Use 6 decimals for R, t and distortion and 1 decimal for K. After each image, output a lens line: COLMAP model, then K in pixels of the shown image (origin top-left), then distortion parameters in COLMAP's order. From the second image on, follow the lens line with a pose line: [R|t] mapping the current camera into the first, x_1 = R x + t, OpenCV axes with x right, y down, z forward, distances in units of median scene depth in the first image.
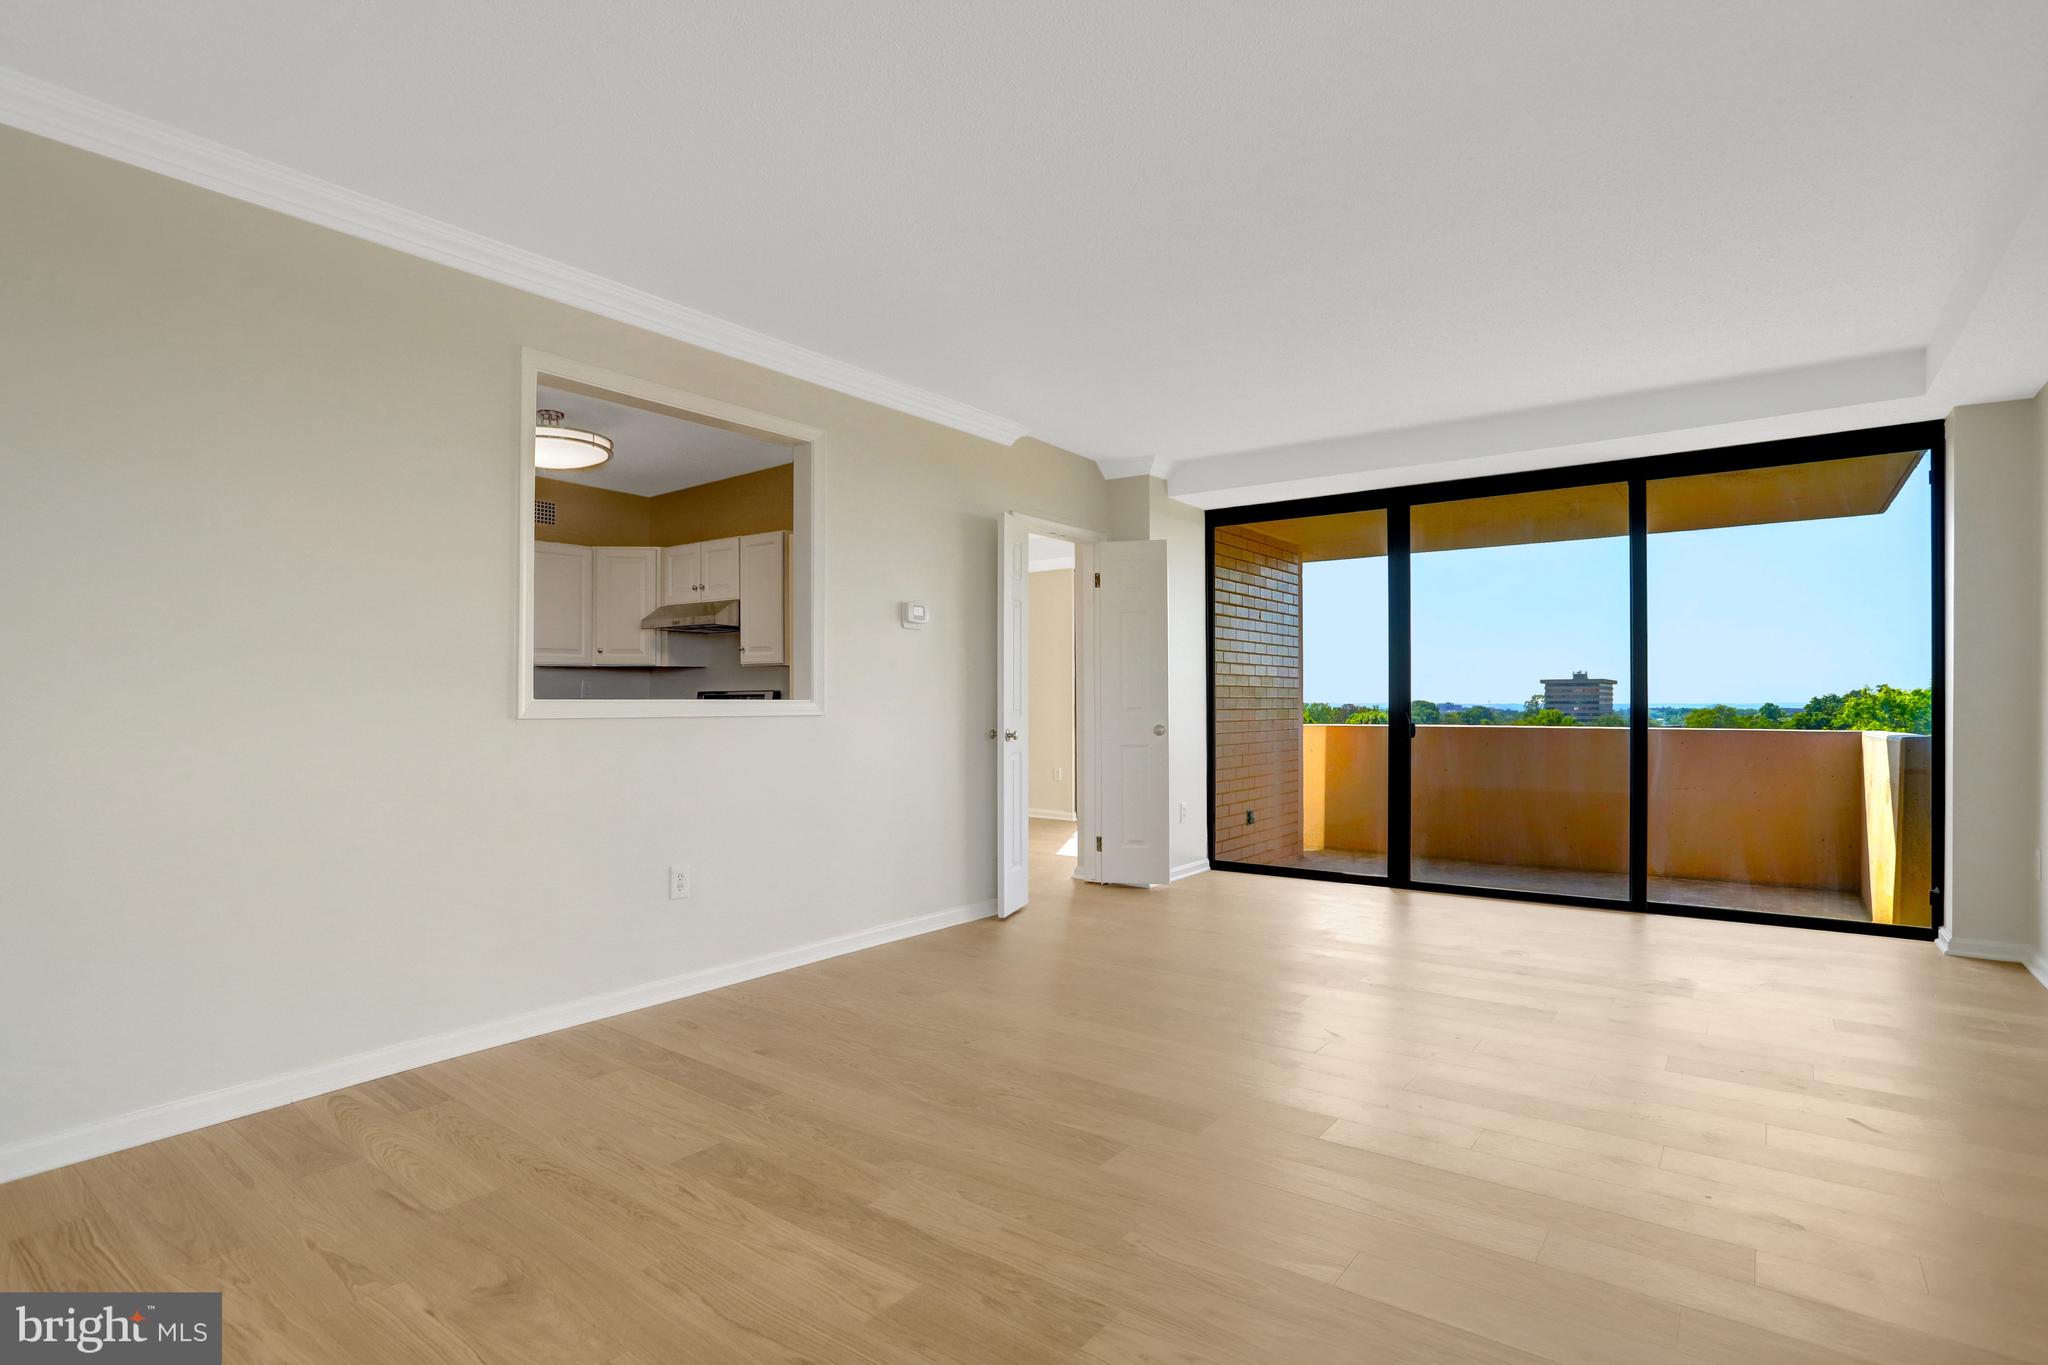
lens RADIAL K [[1014.5, 0, 1019.7], [0, 1014.5, 705.3], [0, 0, 1]] dist [-0.015700, 0.000193]
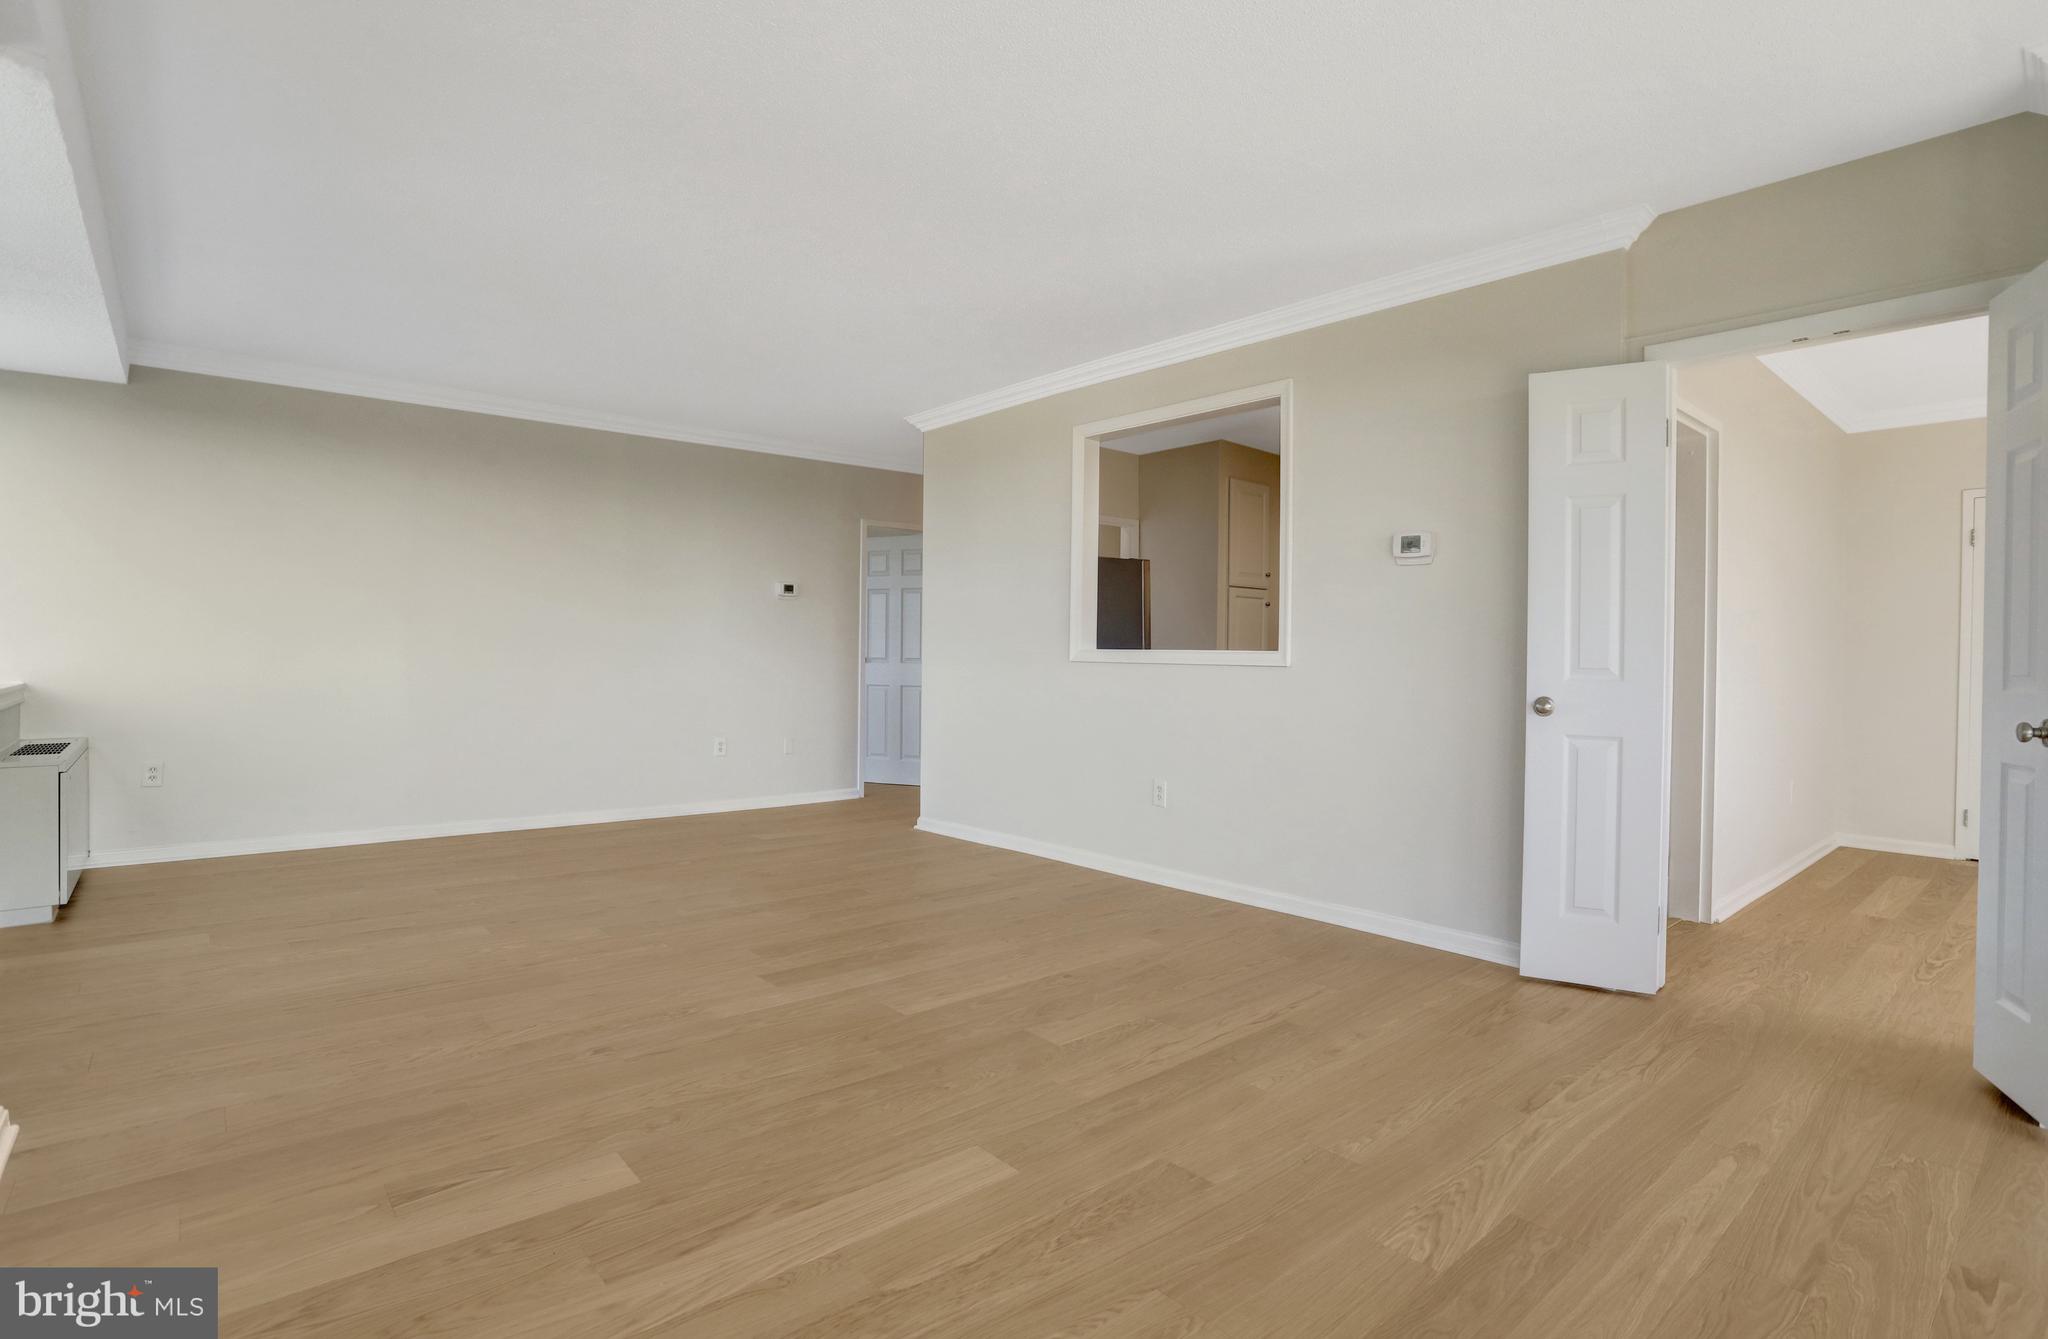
lens RADIAL K [[1001.5, 0, 1056.0], [0, 1001.5, 669.2], [0, 0, 1]] dist [-0.052633, 0.027320]
pose [[-0.182053, 0.001489, -0.983288, 0.616366], [-0.029608, 0.999537, 0.006996, 0.009211], [0.982843, 0.030387, -0.181924, 0.733913]]
